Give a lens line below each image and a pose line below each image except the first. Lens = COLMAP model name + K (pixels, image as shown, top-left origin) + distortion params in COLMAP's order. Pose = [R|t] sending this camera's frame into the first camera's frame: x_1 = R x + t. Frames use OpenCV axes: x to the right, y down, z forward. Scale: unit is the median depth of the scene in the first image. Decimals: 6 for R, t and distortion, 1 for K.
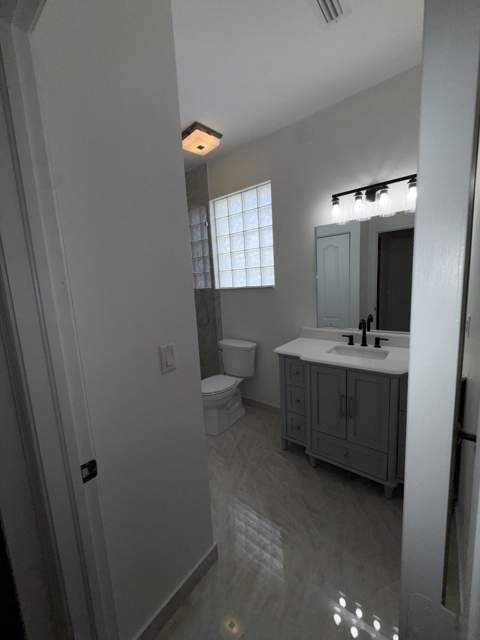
lens RADIAL K [[255.8, 0, 240.0], [0, 255.8, 320.0], [0, 0, 1]] dist [-0.001513, -0.000017]
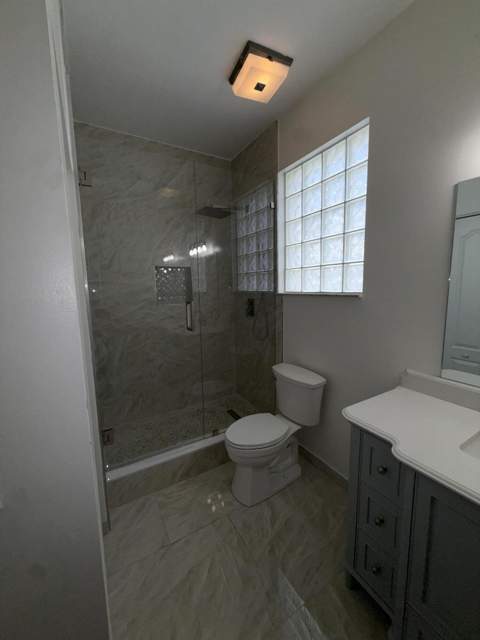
lens RADIAL K [[255.8, 0, 240.0], [0, 255.8, 320.0], [0, 0, 1]] dist [-0.001513, -0.000017]
pose [[0.930590, 0.085254, -0.355997, 0.078941], [-0.083399, 0.996304, 0.020585, -0.055133], [0.356436, 0.010534, 0.934260, 0.297456]]
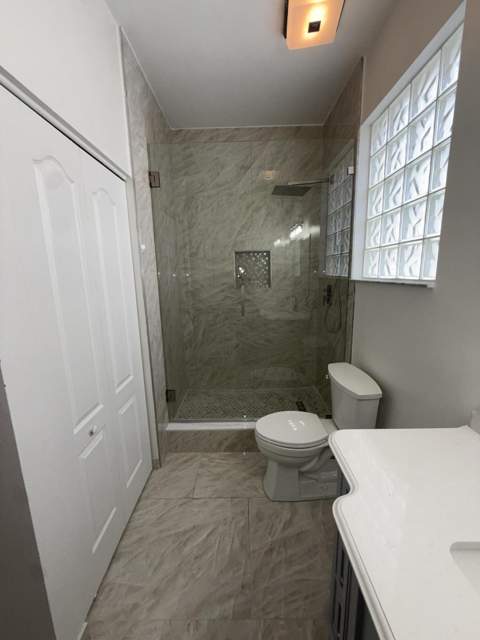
lens RADIAL K [[255.0, 0, 240.0], [0, 255.0, 320.0], [0, 0, 1]] dist [-0.000845, -0.000043]
pose [[0.615248, 0.186382, -0.765984, 0.249245], [-0.123447, 0.982441, 0.139898, -0.085175], [0.778608, 0.008486, 0.627453, 0.446540]]
